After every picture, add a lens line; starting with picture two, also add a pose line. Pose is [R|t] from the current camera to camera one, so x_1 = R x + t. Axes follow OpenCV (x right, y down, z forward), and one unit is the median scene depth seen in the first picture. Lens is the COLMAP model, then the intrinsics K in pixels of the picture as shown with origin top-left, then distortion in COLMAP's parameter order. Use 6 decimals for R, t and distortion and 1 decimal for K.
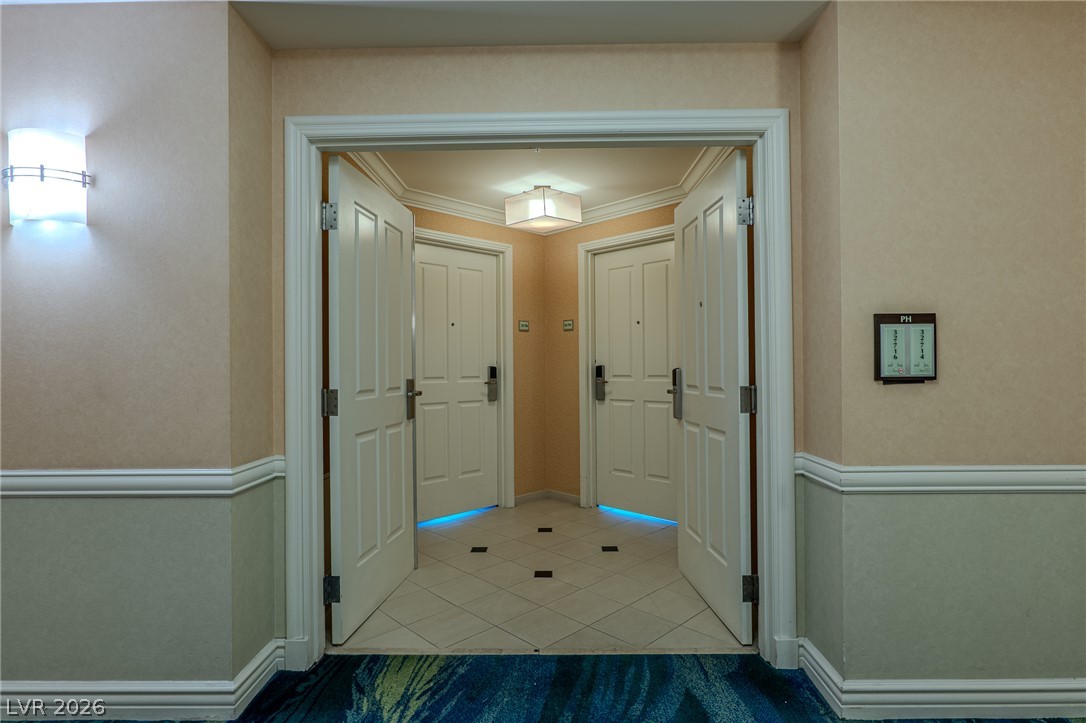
lens RADIAL K [[565.3, 0, 546.1], [0, 565.3, 364.3], [0, 0, 1]] dist [-0.018543, 0.012768]
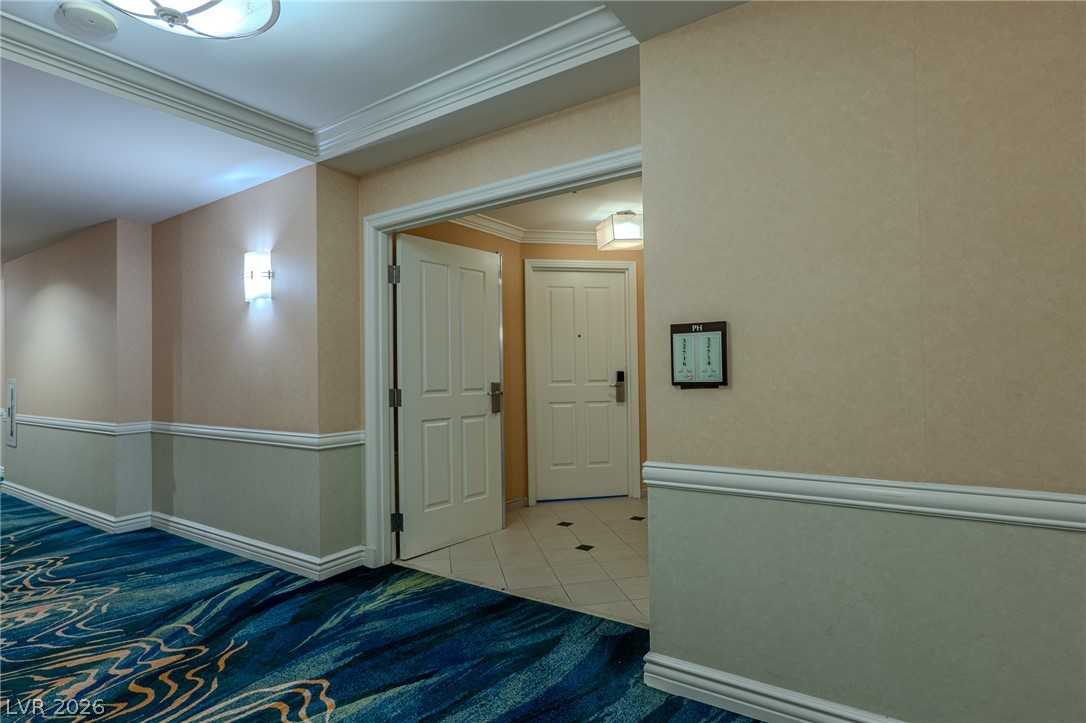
lens RADIAL K [[565.3, 0, 546.1], [0, 565.3, 364.3], [0, 0, 1]] dist [-0.018543, 0.012768]
pose [[0.834815, -0.014673, -0.550336, 0.932788], [0.012259, 0.999892, -0.008064, -0.006086], [0.550395, -0.000014, 0.834905, -0.052100]]
